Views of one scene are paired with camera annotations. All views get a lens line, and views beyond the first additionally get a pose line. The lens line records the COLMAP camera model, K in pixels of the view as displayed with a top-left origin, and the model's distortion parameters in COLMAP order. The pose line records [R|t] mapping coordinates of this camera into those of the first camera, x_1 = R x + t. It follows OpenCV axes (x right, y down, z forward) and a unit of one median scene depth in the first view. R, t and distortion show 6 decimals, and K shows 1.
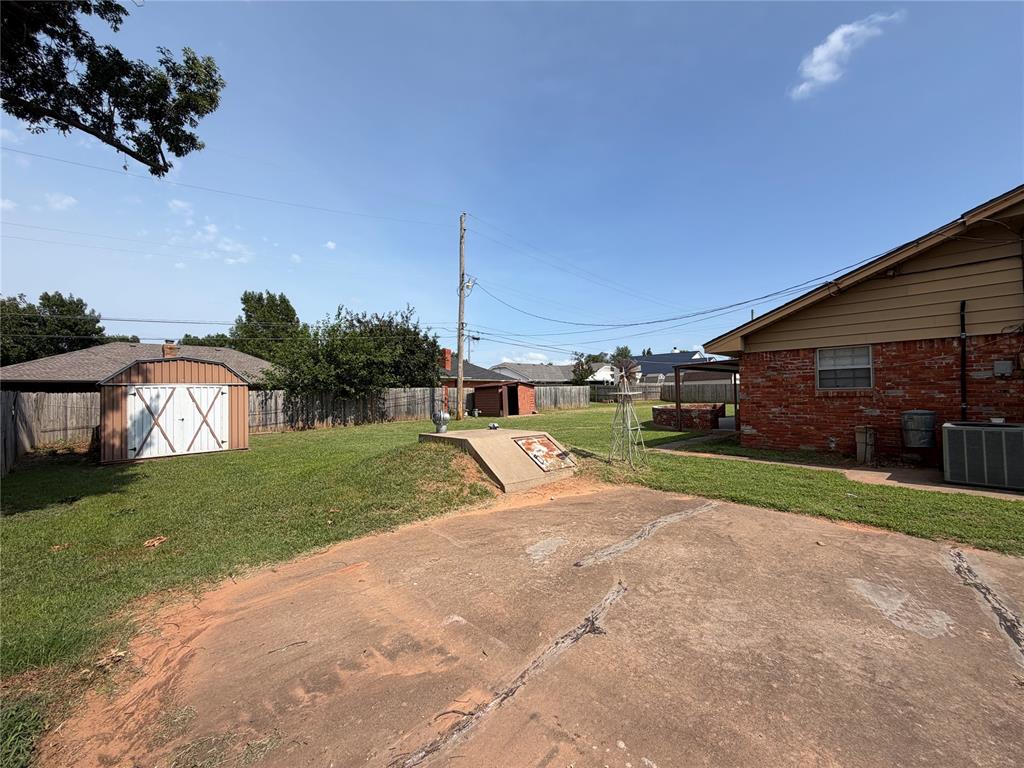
lens RADIAL K [[409.2, 0, 511.5], [0, 409.2, 383.6], [0, 0, 1]] dist [0.000056, -0.000120]
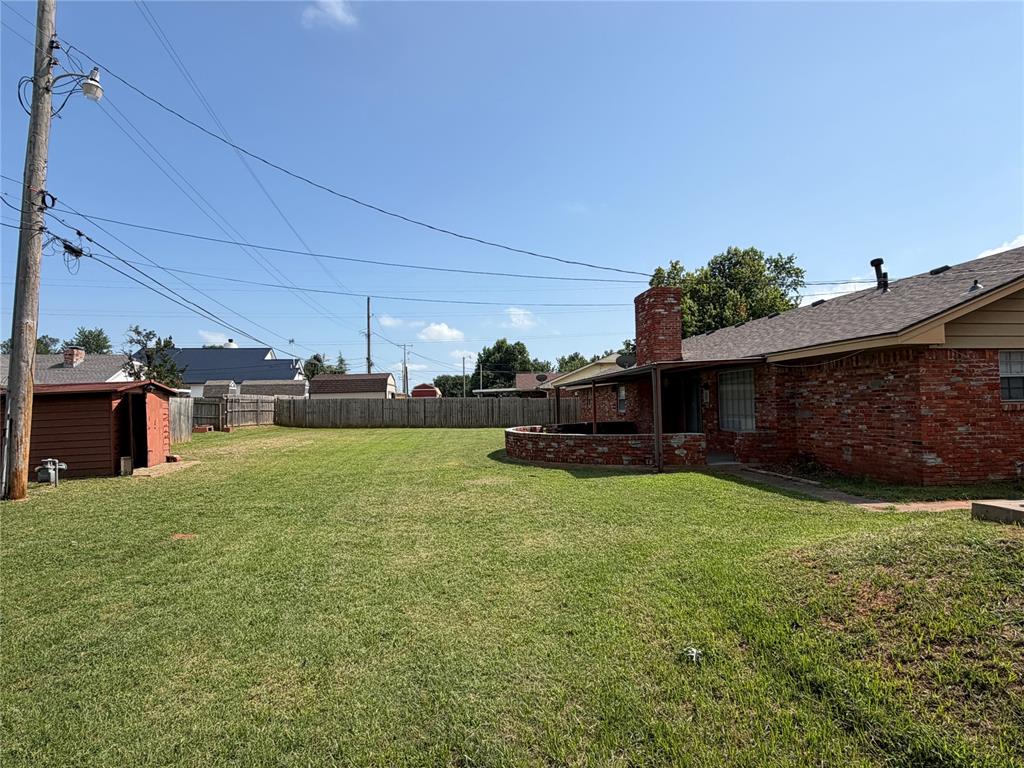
lens RADIAL K [[597.1, 0, 507.9], [0, 597.1, 383.2], [0, 0, 1]] dist [-0.001490, -0.000474]
pose [[0.575707, 0.038074, 0.816769, -0.686909], [-0.014333, 0.999232, -0.036477, 0.032008], [-0.817531, 0.009293, 0.575810, 1.037578]]
